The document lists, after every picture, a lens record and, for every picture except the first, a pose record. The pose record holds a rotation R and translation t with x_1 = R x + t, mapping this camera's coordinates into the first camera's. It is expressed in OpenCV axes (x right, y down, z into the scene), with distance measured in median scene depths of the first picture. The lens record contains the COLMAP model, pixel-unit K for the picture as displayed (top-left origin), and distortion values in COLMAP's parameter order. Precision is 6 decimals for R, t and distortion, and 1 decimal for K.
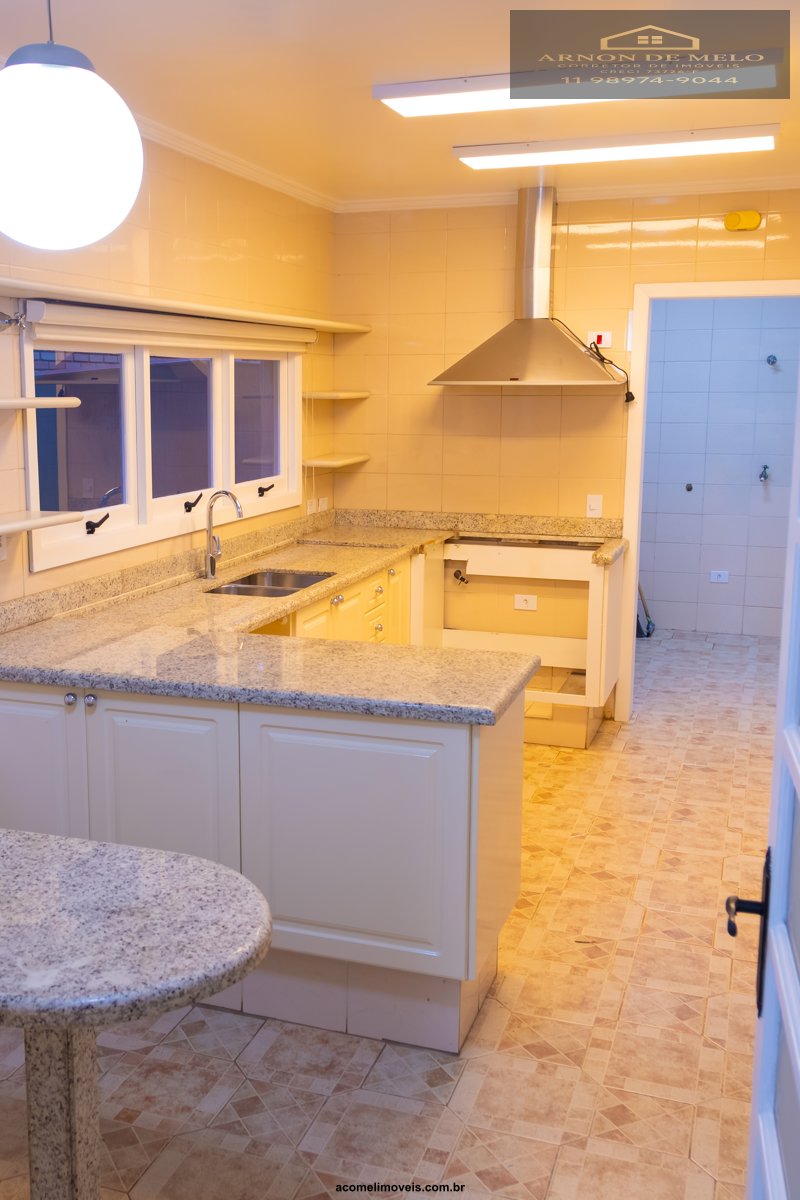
lens RADIAL K [[1227.2, 0, 271.1], [0, 1227.2, 600.2], [0, 0, 1]] dist [0.045635, 0.005749]
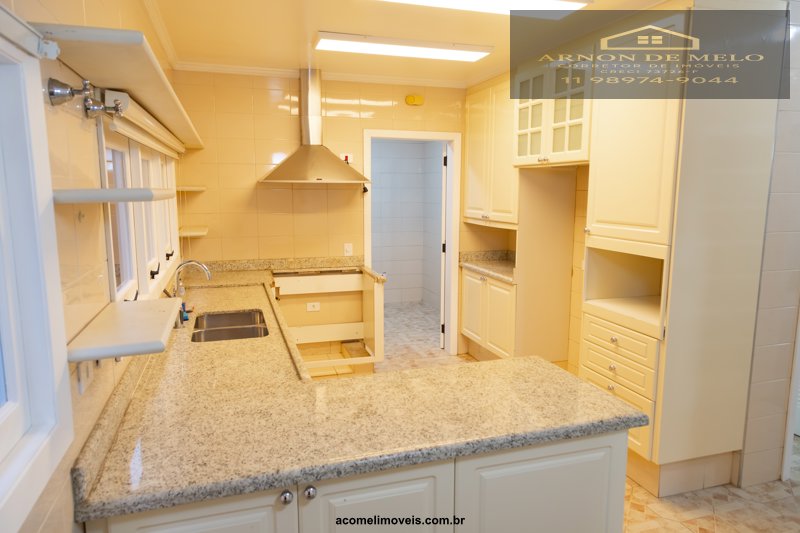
lens RADIAL K [[549.6, 0, 400.9], [0, 549.6, 272.3], [0, 0, 1]] dist [0.007427, 0.001455]
pose [[0.770182, -0.097376, 0.630347, -0.309502], [0.108229, 0.993898, 0.021299, -0.084426], [-0.628575, 0.051818, 0.776021, 0.526263]]
